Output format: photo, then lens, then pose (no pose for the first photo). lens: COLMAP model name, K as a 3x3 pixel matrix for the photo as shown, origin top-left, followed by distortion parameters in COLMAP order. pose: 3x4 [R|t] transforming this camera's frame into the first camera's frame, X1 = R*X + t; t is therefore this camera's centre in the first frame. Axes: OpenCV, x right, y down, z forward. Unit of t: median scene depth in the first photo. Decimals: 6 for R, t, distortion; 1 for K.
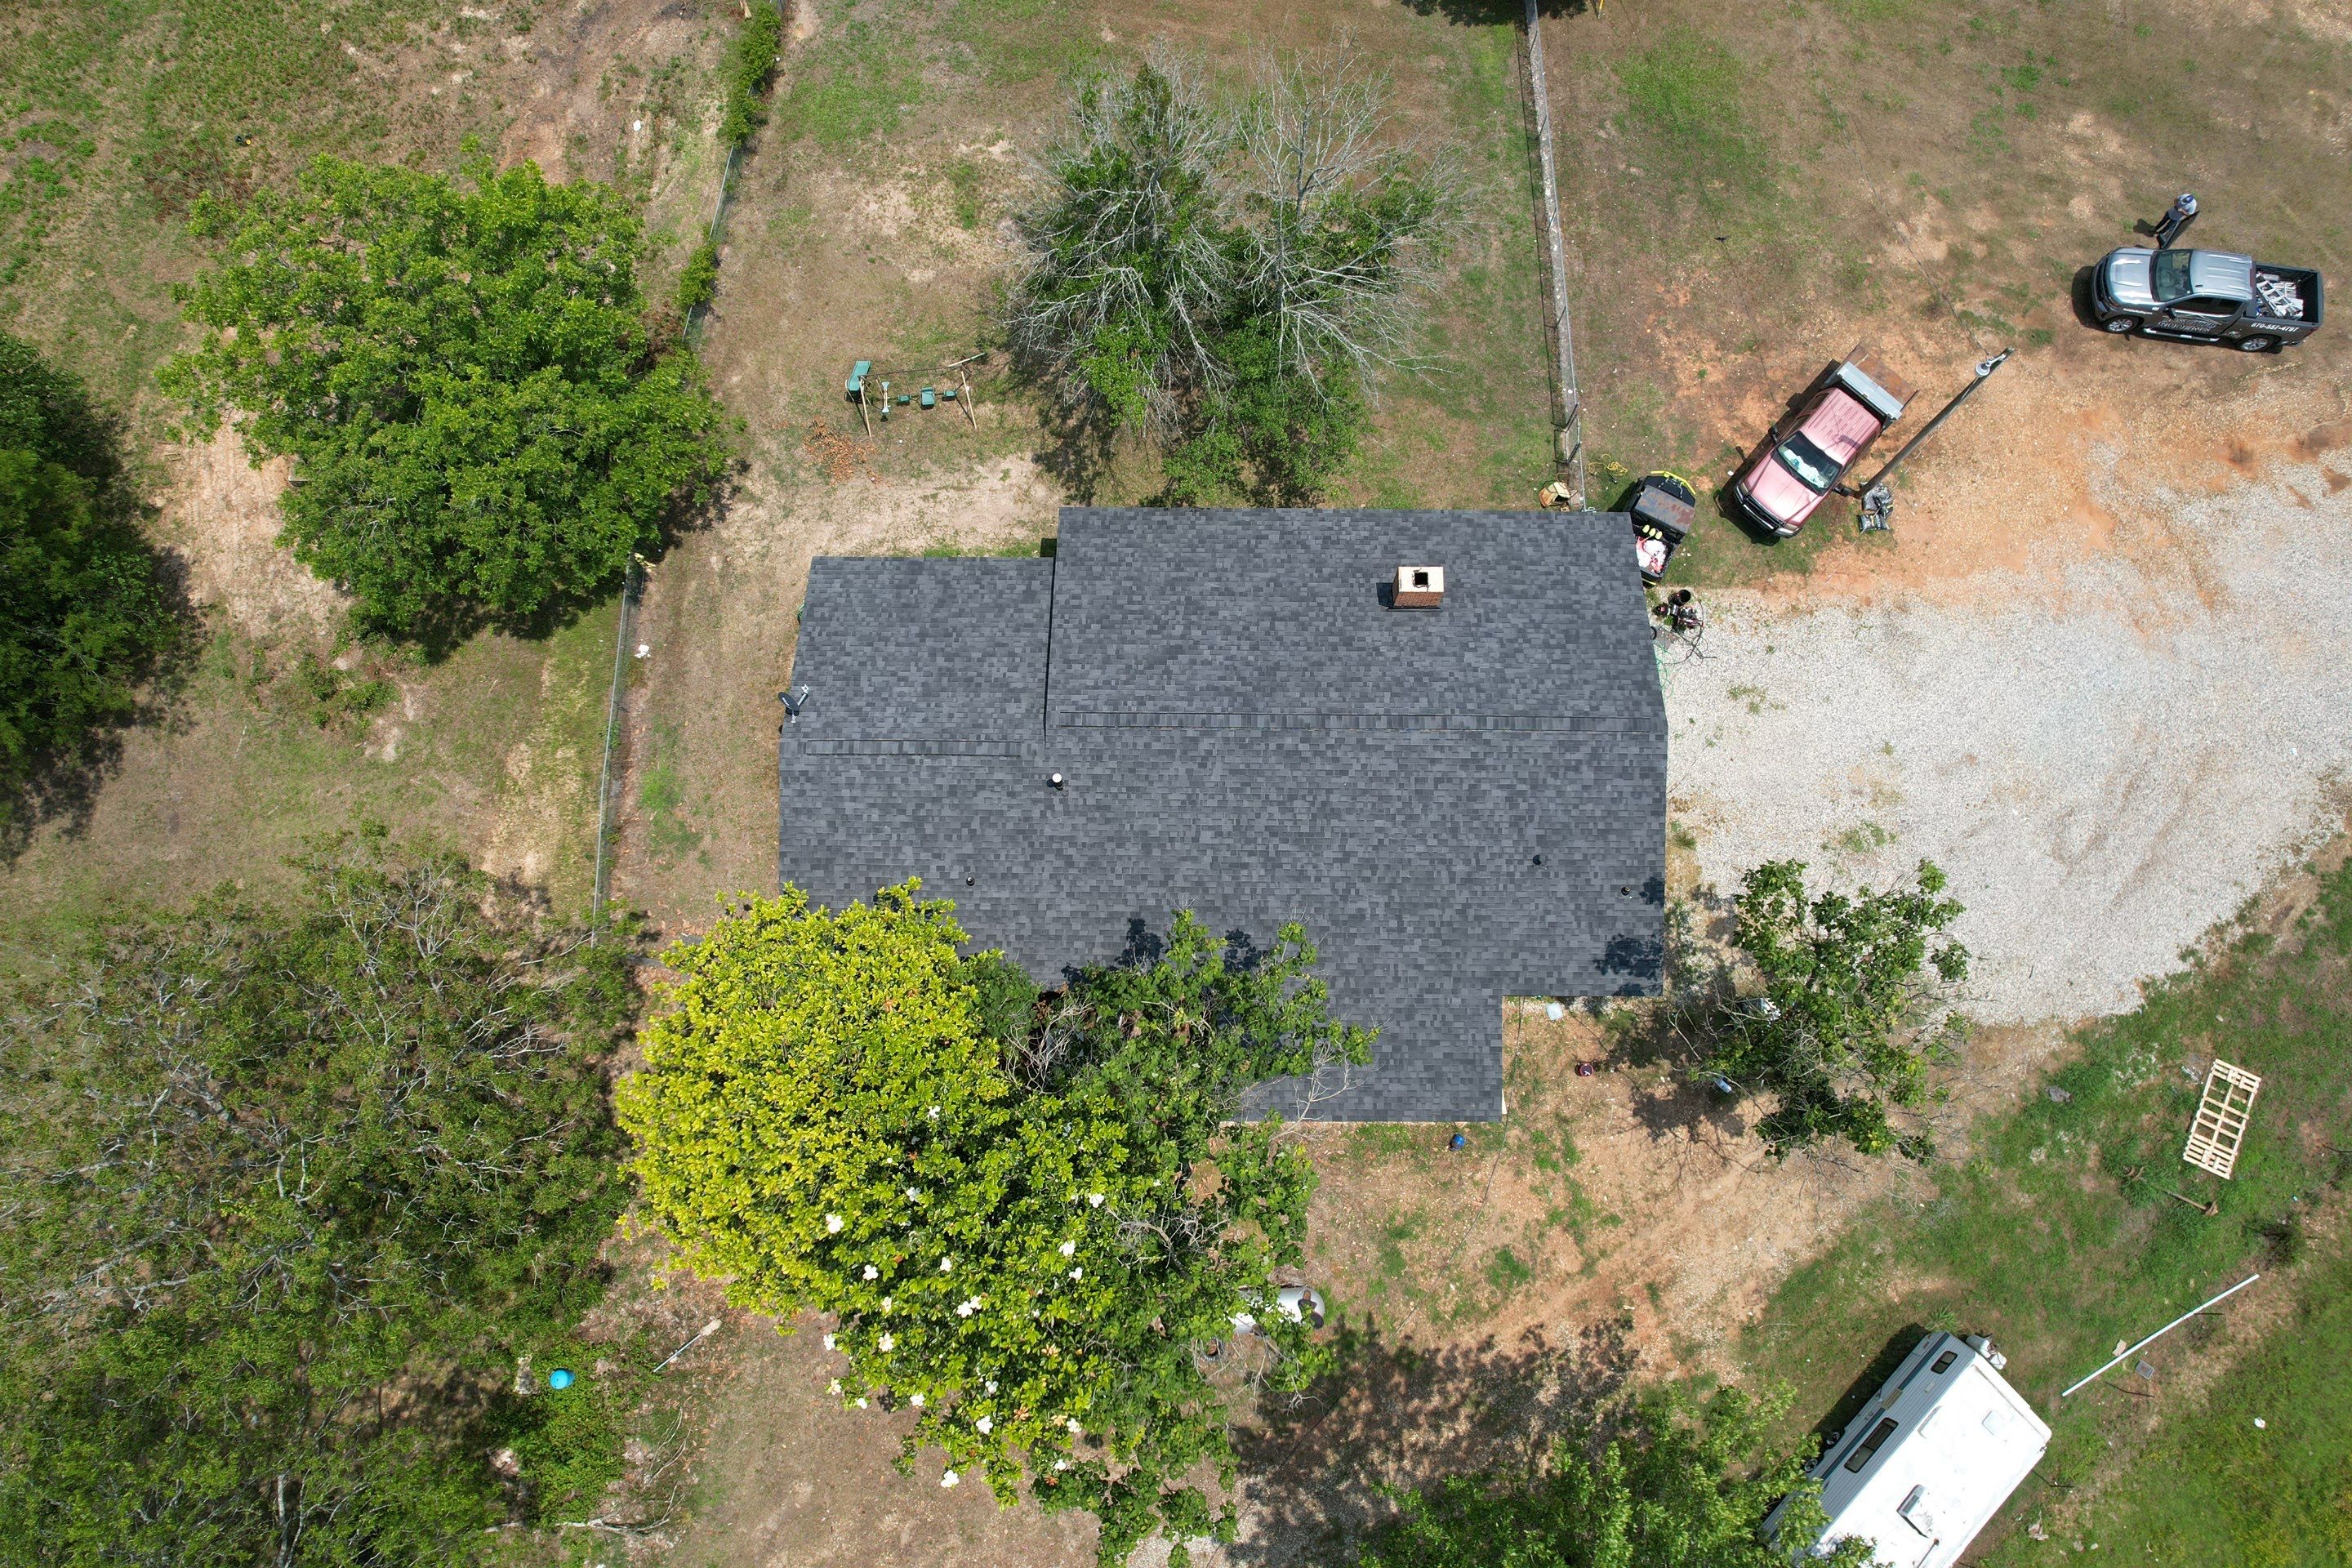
lens RADIAL K [[1481.7, 0, 1173.8], [0, 1481.7, 789.5], [0, 0, 1]] dist [-0.065062, 0.059989]
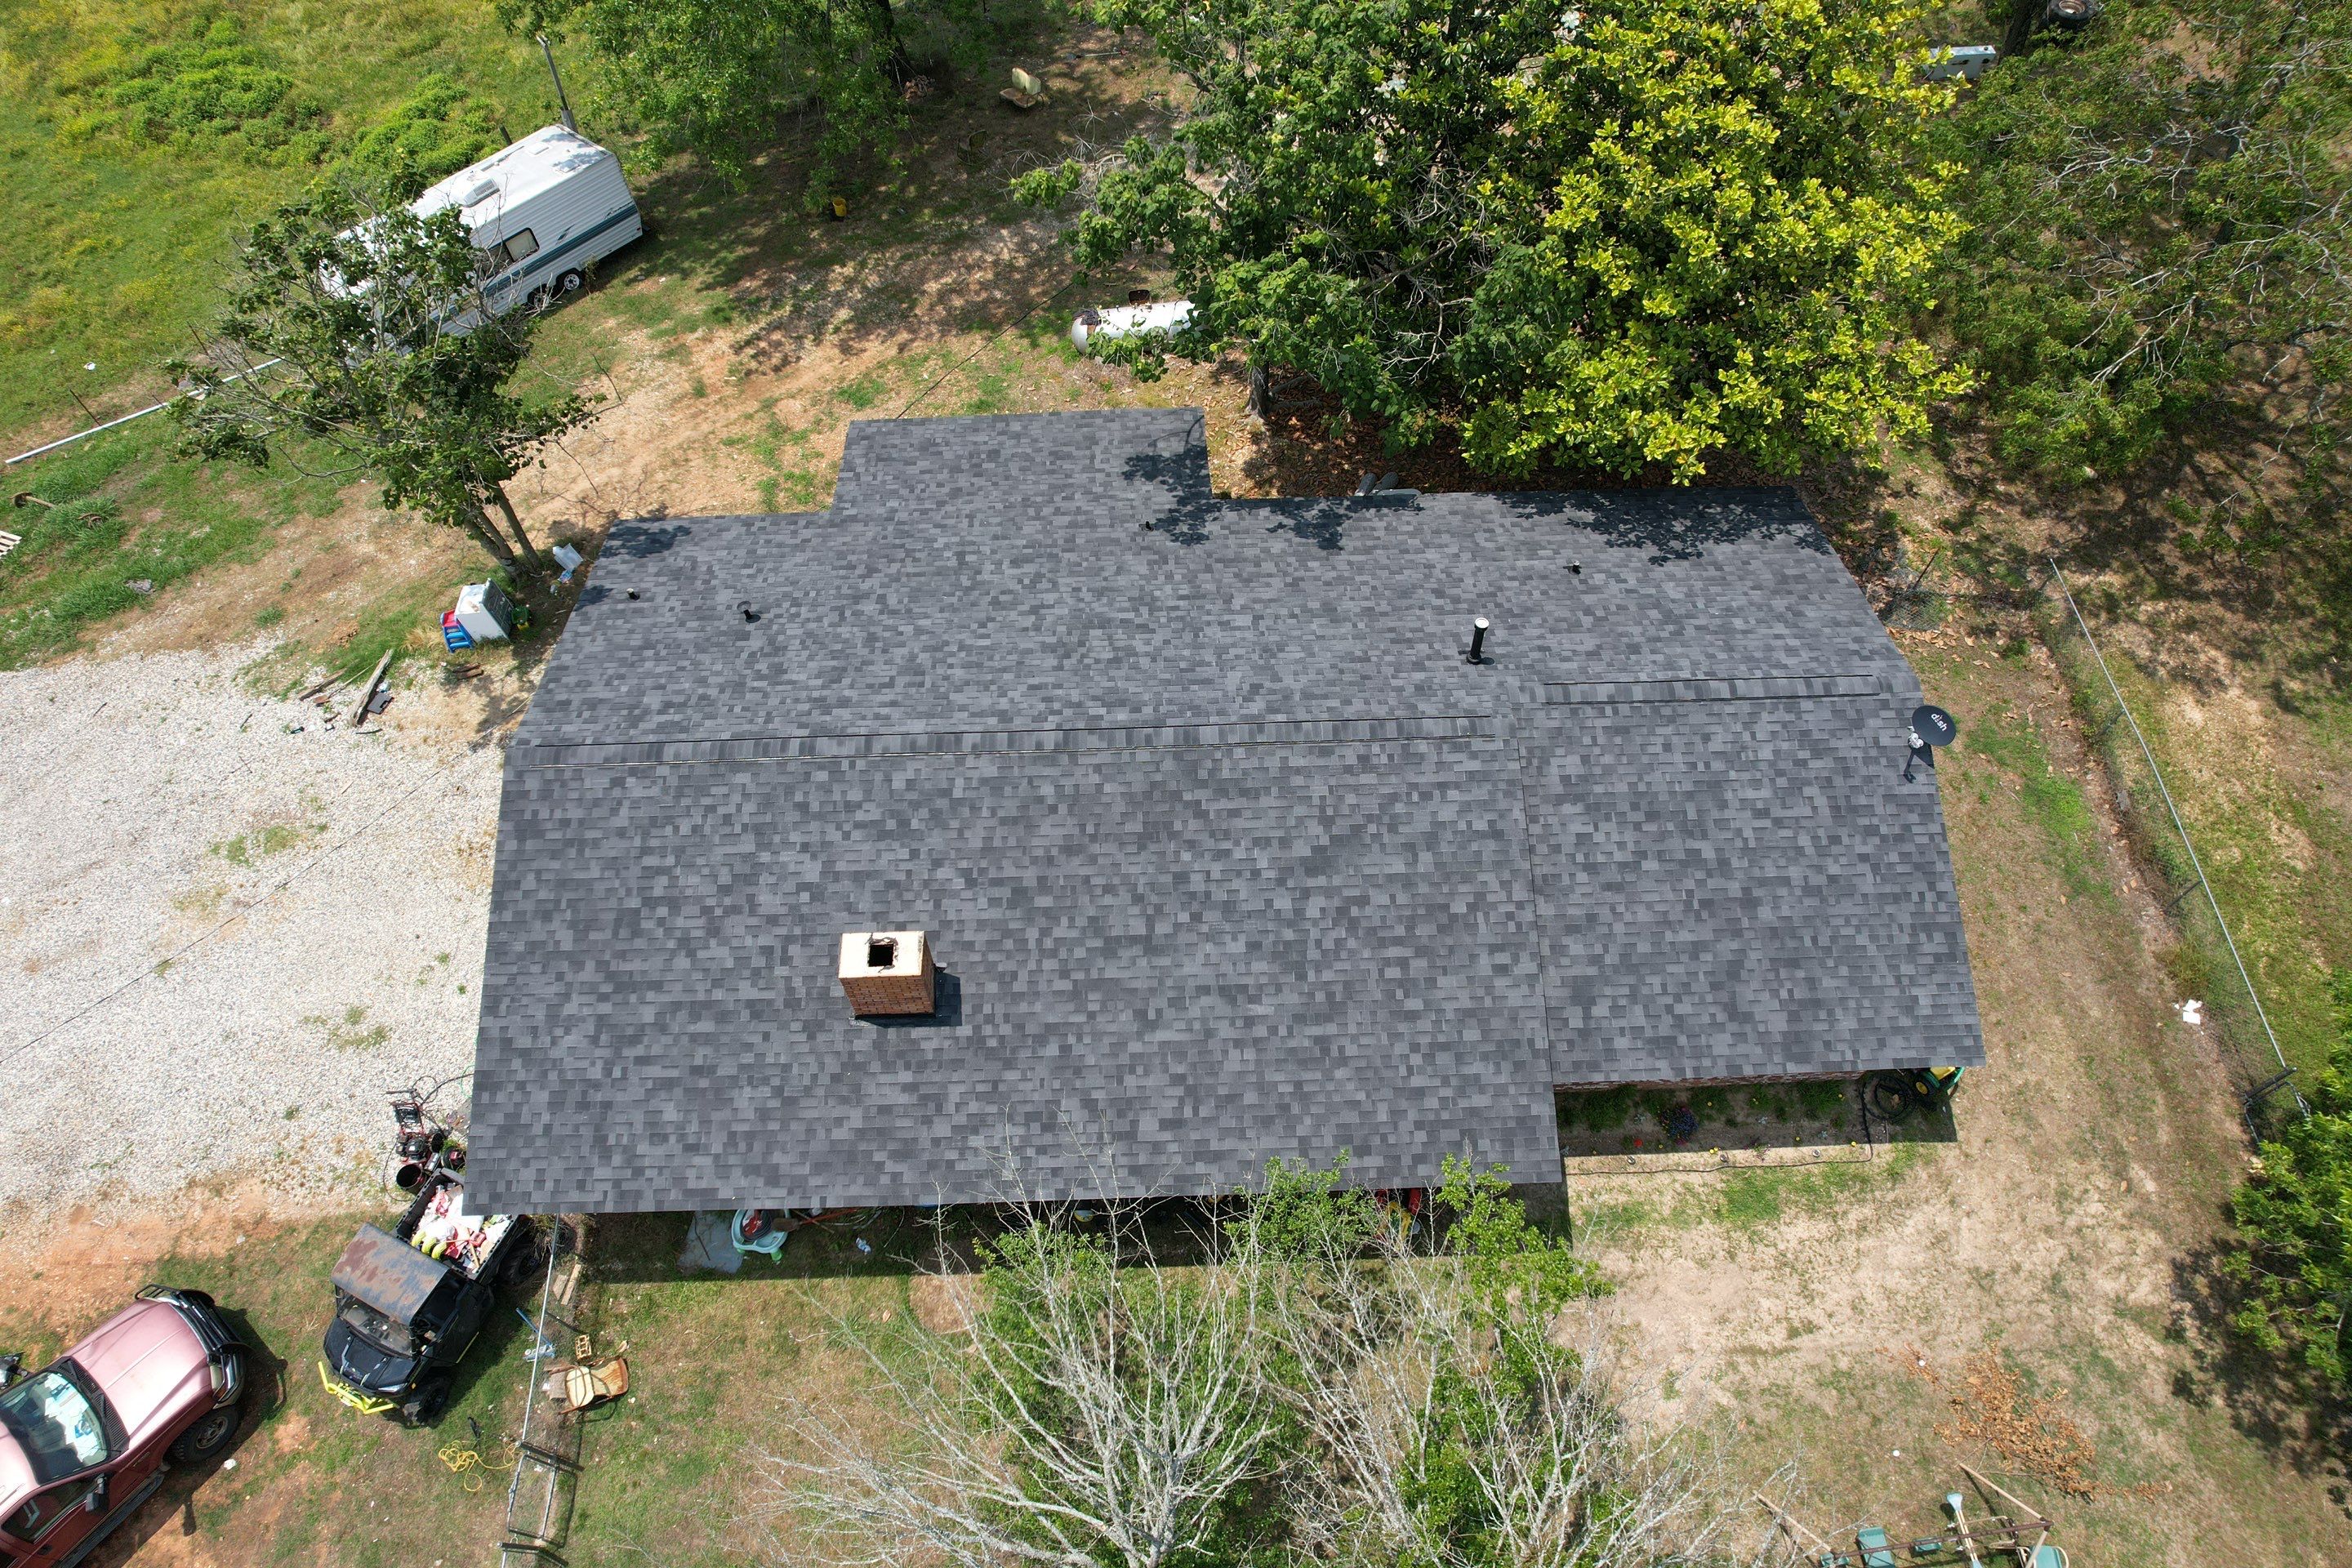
lens RADIAL K [[1481.7, 0, 1181.1], [0, 1481.7, 775.6], [0, 0, 1]] dist [-0.065062, 0.059989]
pose [[-0.998871, 0.044502, -0.016593, 0.058261], [-0.042933, -0.696636, 0.716138, -0.452914], [0.020310, 0.716043, 0.697761, 0.529910]]
